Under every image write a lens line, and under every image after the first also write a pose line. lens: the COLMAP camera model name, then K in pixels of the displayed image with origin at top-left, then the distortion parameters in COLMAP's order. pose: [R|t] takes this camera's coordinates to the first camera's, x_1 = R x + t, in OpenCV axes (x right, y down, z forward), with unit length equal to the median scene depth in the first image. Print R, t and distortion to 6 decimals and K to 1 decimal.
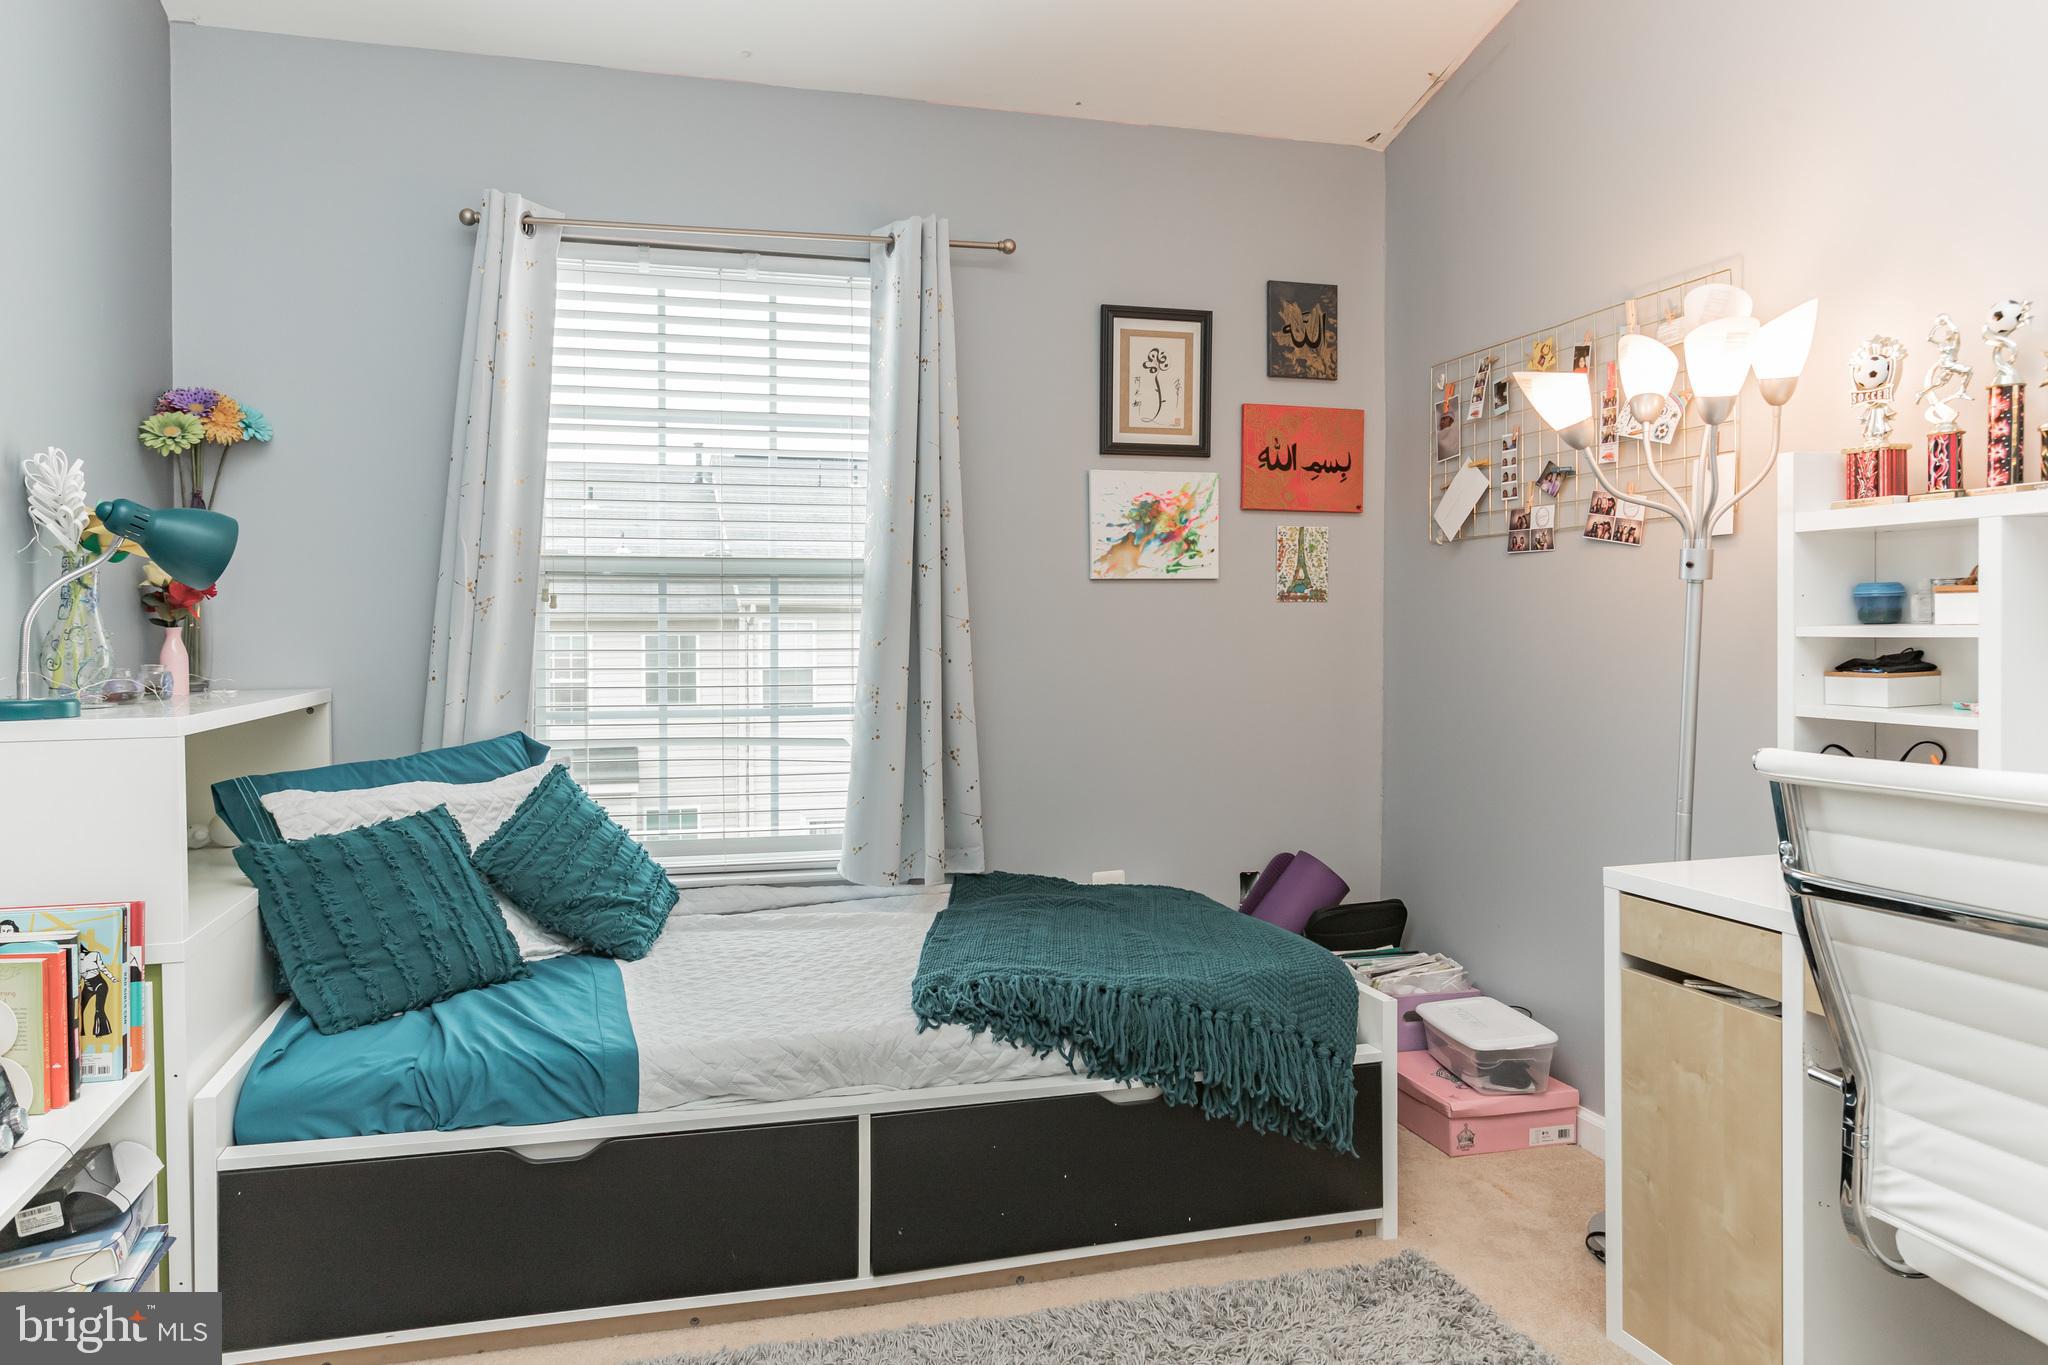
lens RADIAL K [[1290.2, 0, 1024.0], [0, 1290.2, 682.5], [0, 0, 1]] dist [-0.003816, 0.018056]
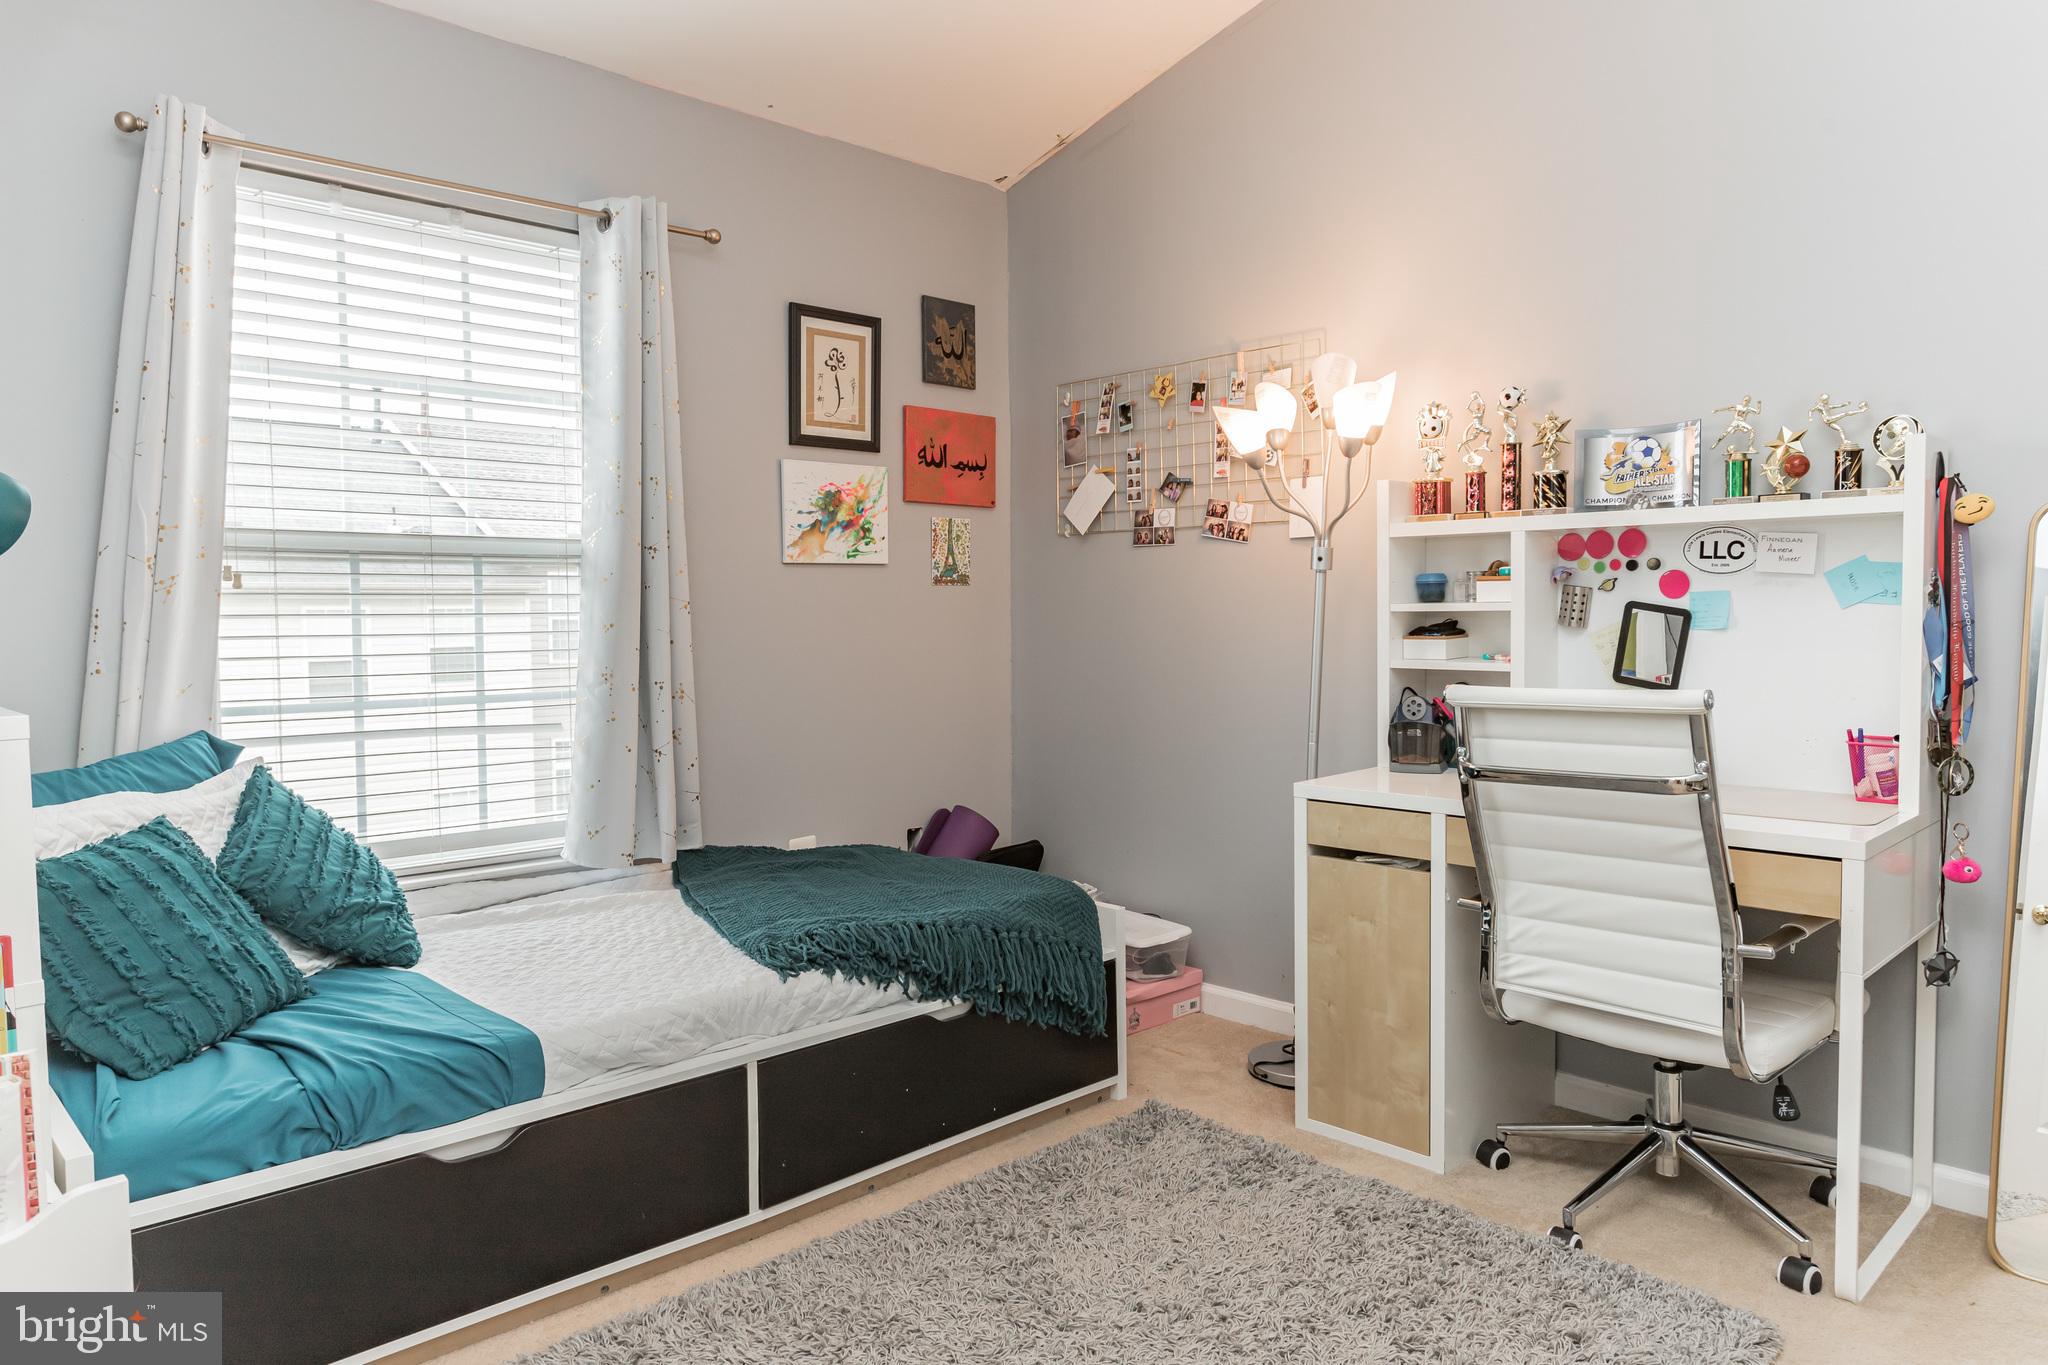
lens RADIAL K [[1331.1, 0, 1026.1], [0, 1331.1, 709.2], [0, 0, 1]] dist [0.001263, 0.017018]
pose [[0.870212, -0.041460, 0.490931, -0.370367], [0.026835, 0.998962, 0.036797, 0.005726], [-0.491947, -0.018848, 0.870421, -0.057470]]
